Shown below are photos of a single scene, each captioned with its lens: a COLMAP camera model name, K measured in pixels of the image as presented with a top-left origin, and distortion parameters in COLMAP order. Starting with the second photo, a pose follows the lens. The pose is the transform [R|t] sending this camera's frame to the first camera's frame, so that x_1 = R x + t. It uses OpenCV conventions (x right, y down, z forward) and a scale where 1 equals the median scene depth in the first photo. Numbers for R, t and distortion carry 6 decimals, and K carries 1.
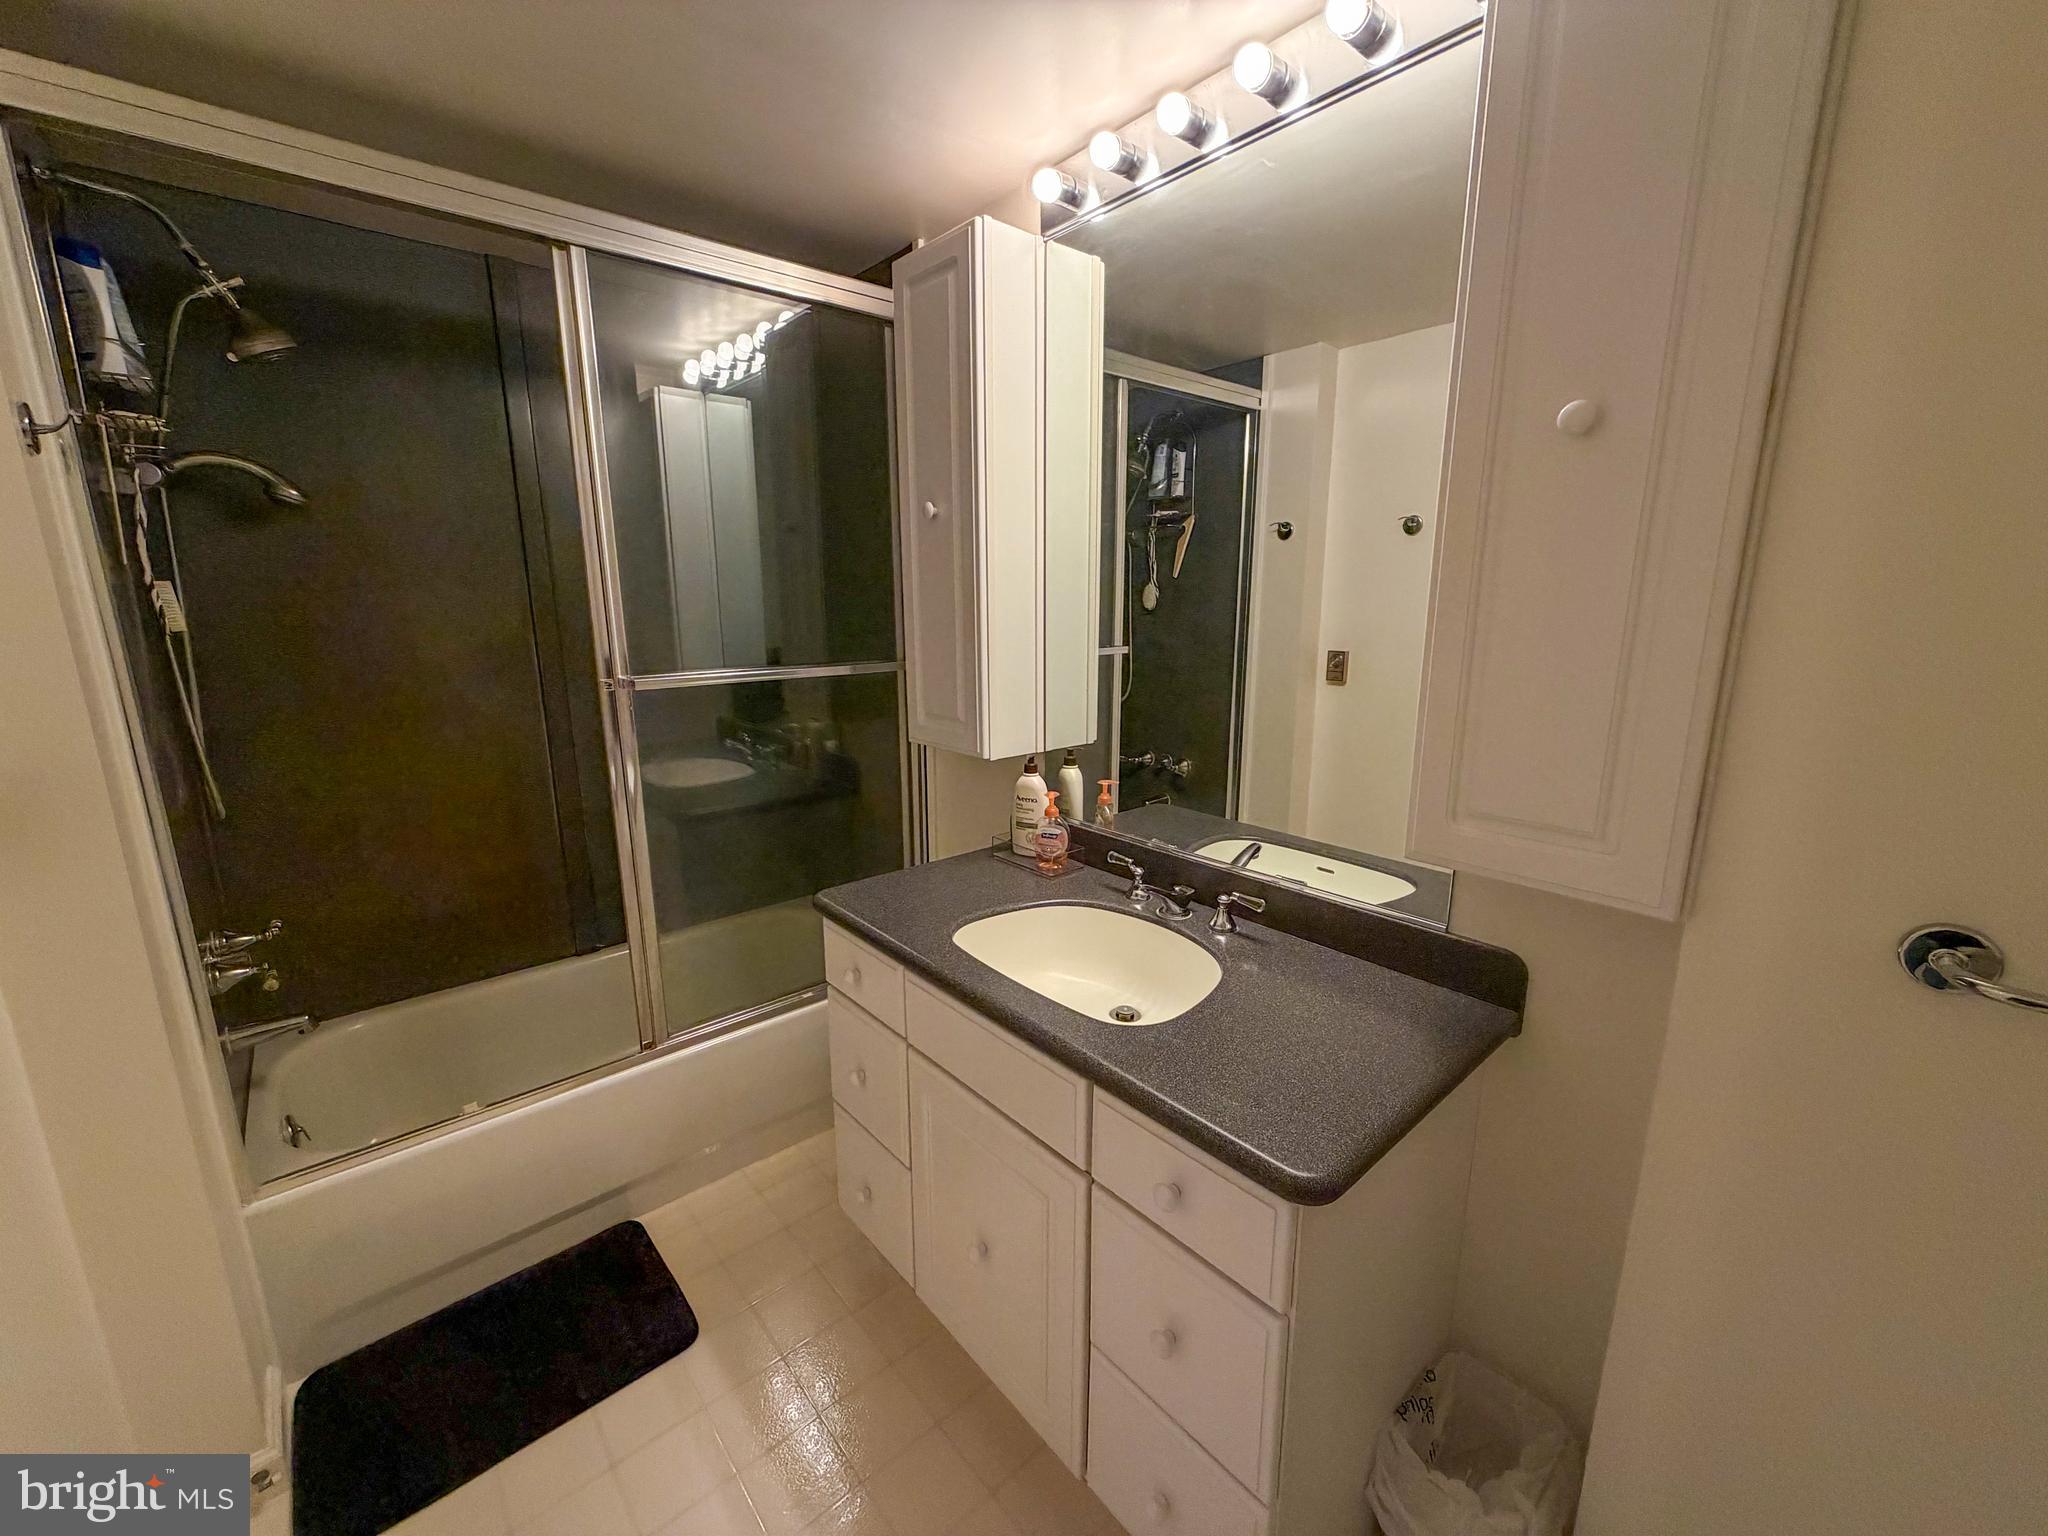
lens RADIAL K [[814.5, 0, 1025.4], [0, 814.5, 767.4], [0, 0, 1]] dist [0.000706, -0.000880]
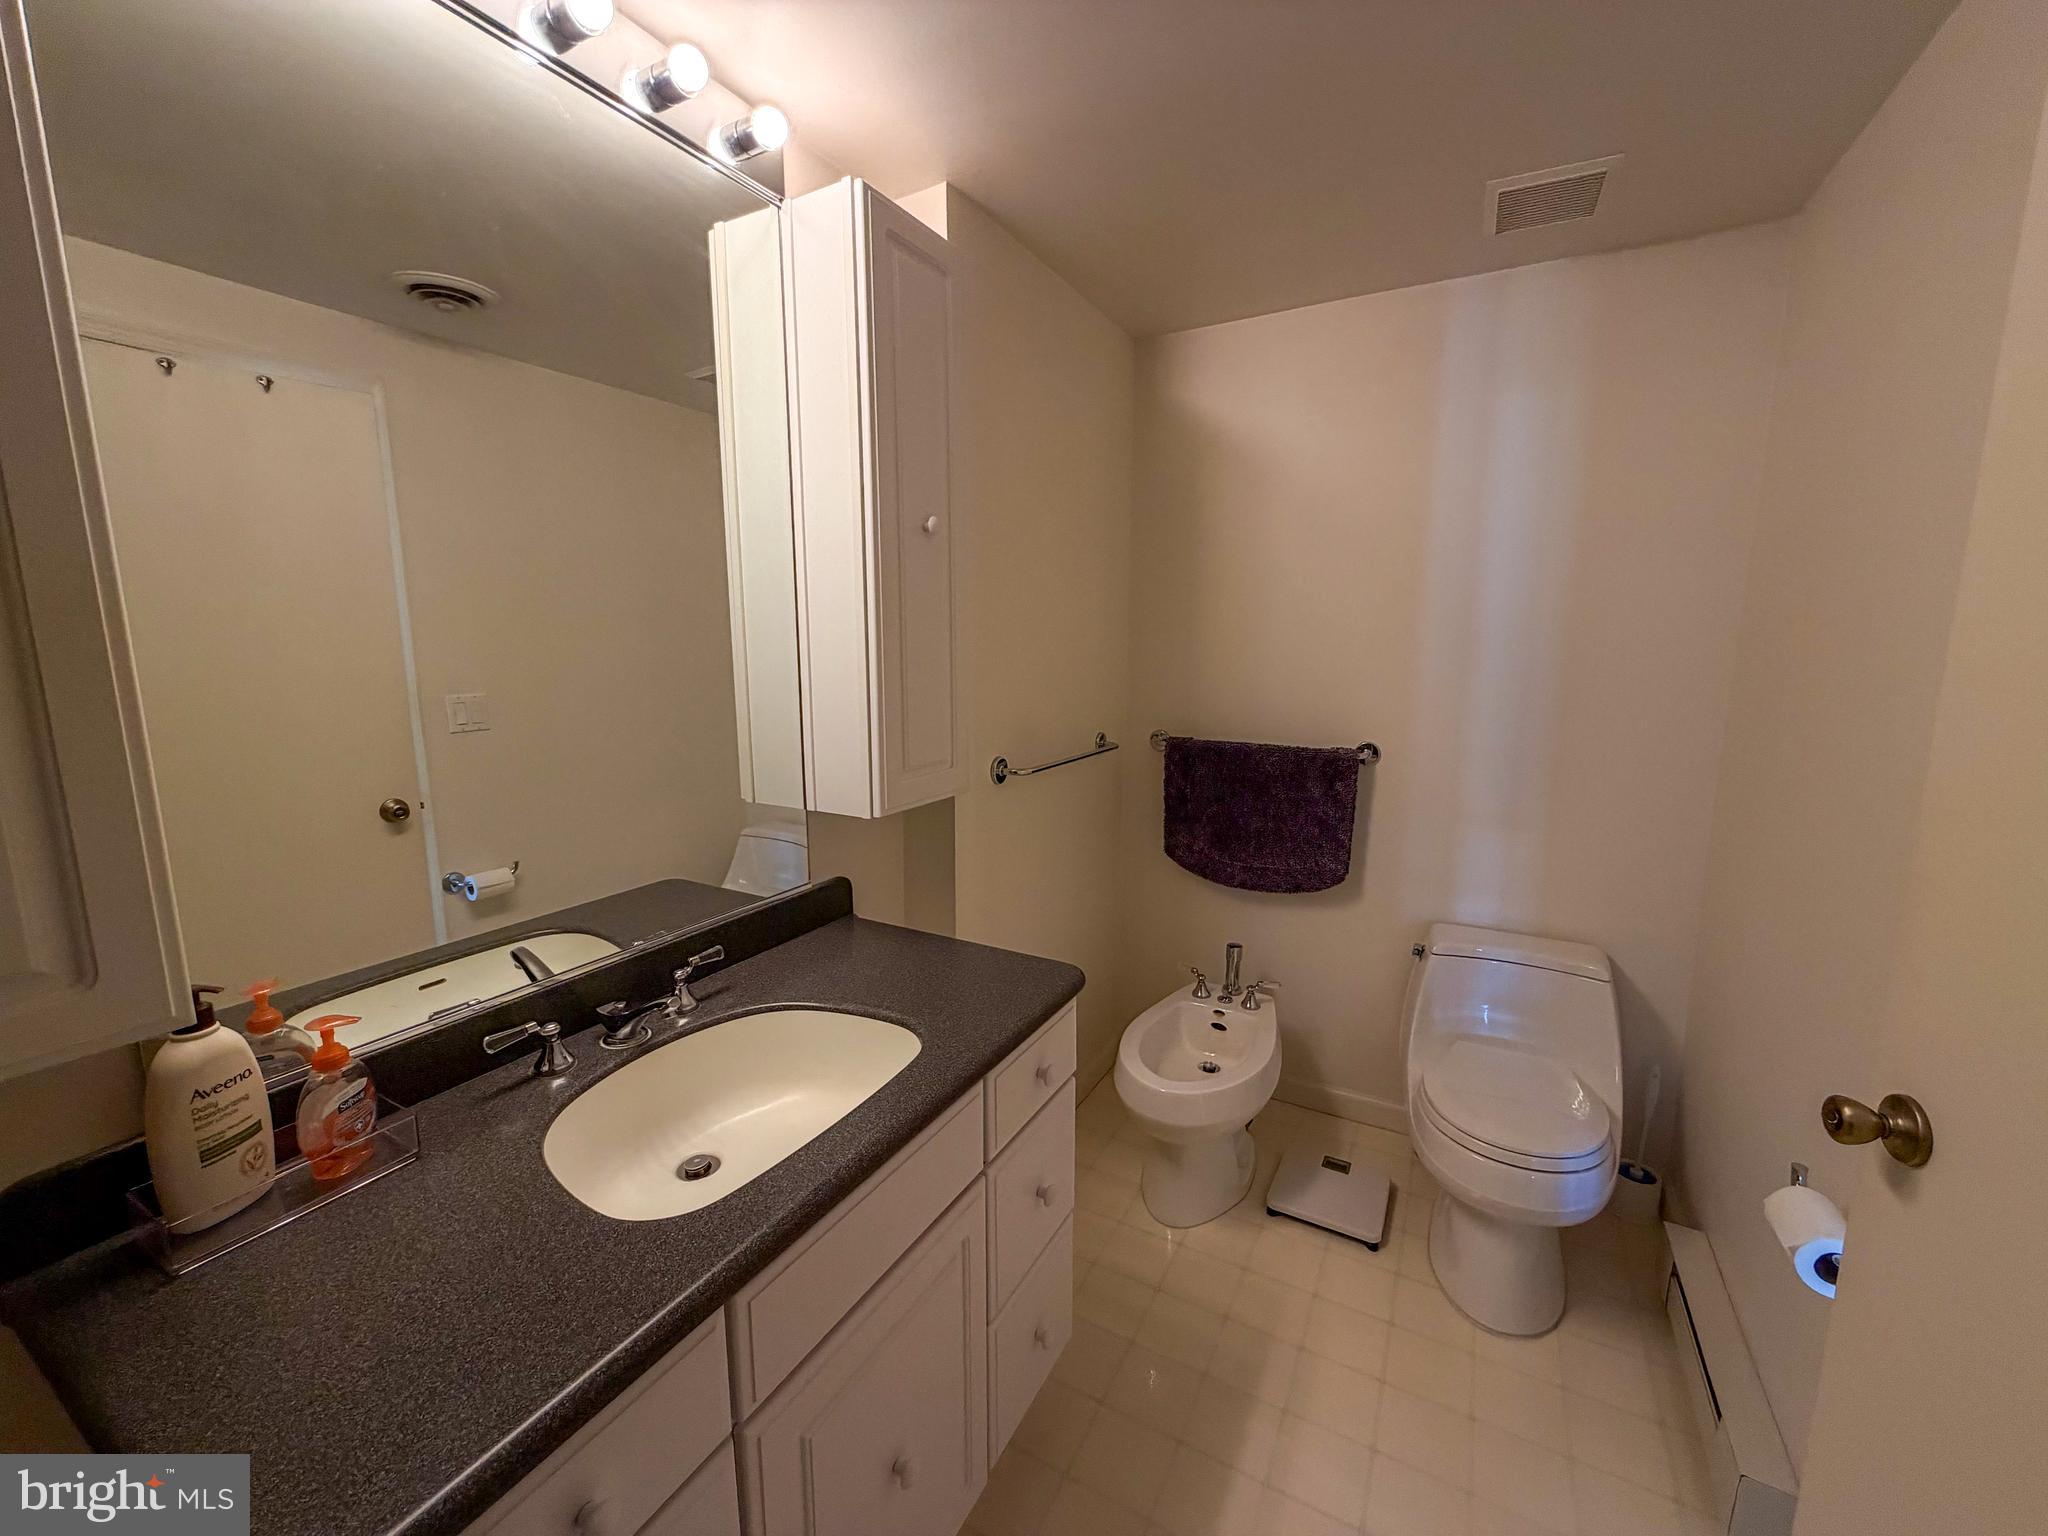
lens RADIAL K [[814.5, 0, 1024.8], [0, 814.5, 767.8], [0, 0, 1]] dist [0.000706, -0.000880]
pose [[-0.340086, -0.145226, 0.929113, -0.615936], [0.195503, 0.955499, 0.220910, -0.158051], [-0.919848, 0.256772, -0.296560, 0.814667]]
